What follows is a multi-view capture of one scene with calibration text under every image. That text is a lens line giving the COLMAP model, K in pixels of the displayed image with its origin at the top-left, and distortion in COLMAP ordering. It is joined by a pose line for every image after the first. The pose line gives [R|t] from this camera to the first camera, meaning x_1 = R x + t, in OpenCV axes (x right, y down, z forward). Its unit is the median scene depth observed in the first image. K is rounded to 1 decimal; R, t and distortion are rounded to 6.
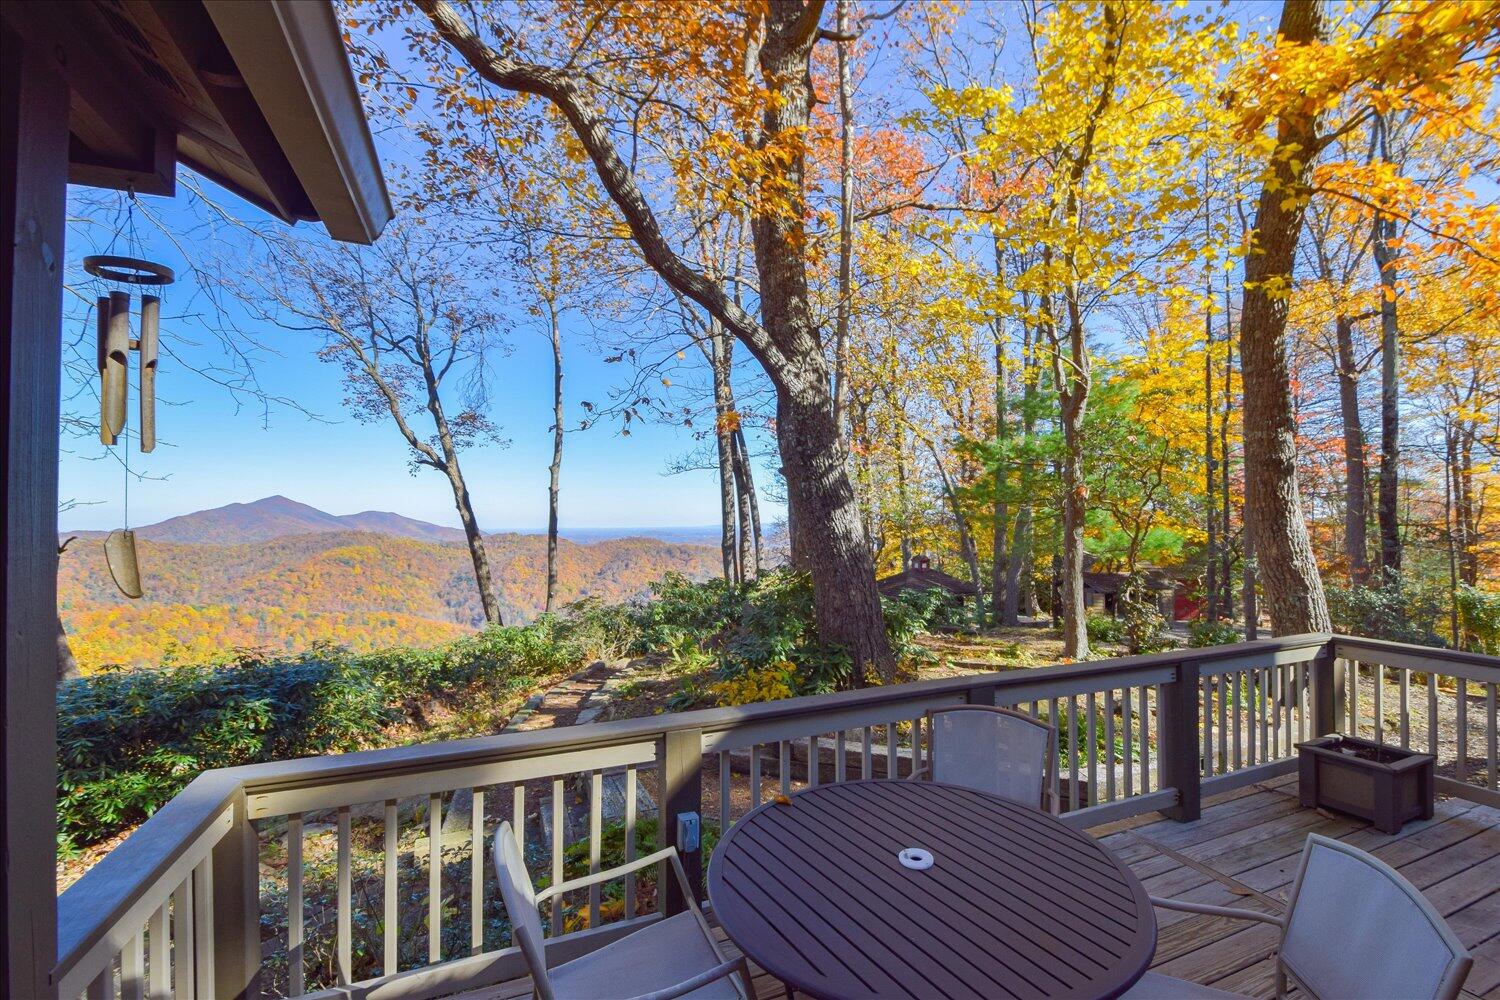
lens RADIAL K [[663.4, 0, 757.3], [0, 663.4, 504.7], [0, 0, 1]] dist [-0.000170, -0.000592]
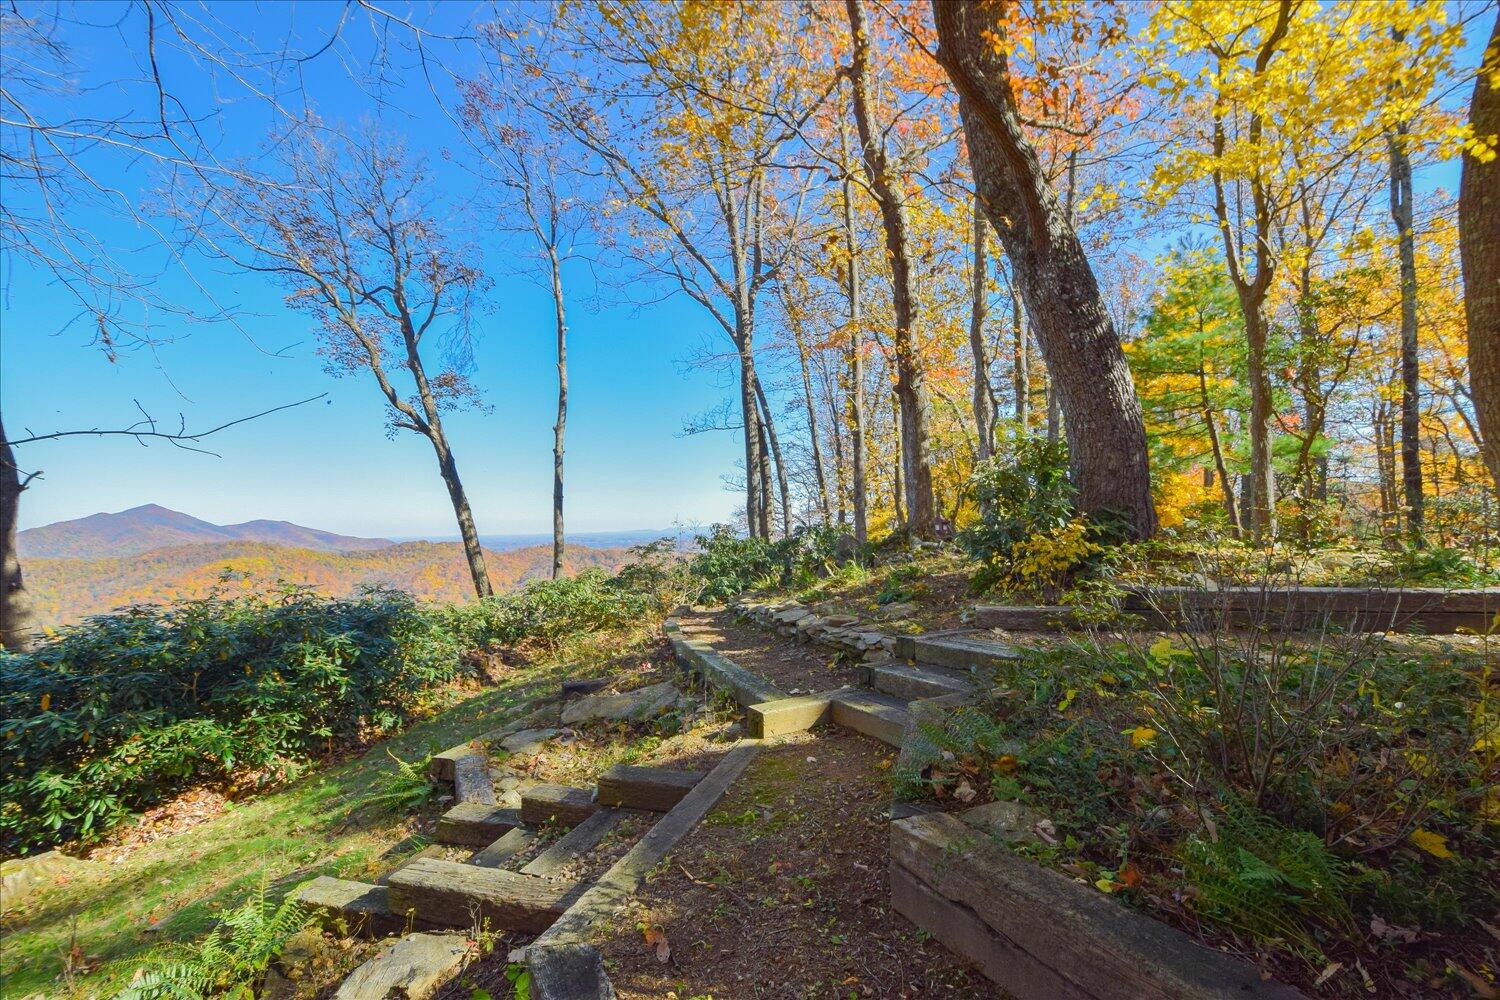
lens RADIAL K [[663.4, 0, 753.9], [0, 663.4, 513.1], [0, 0, 1]] dist [-0.000170, -0.000592]
pose [[0.993306, -0.010669, 0.115022, -0.131760], [0.010181, 0.999937, 0.004827, 0.057220], [-0.115066, -0.003623, 0.993351, 0.041754]]
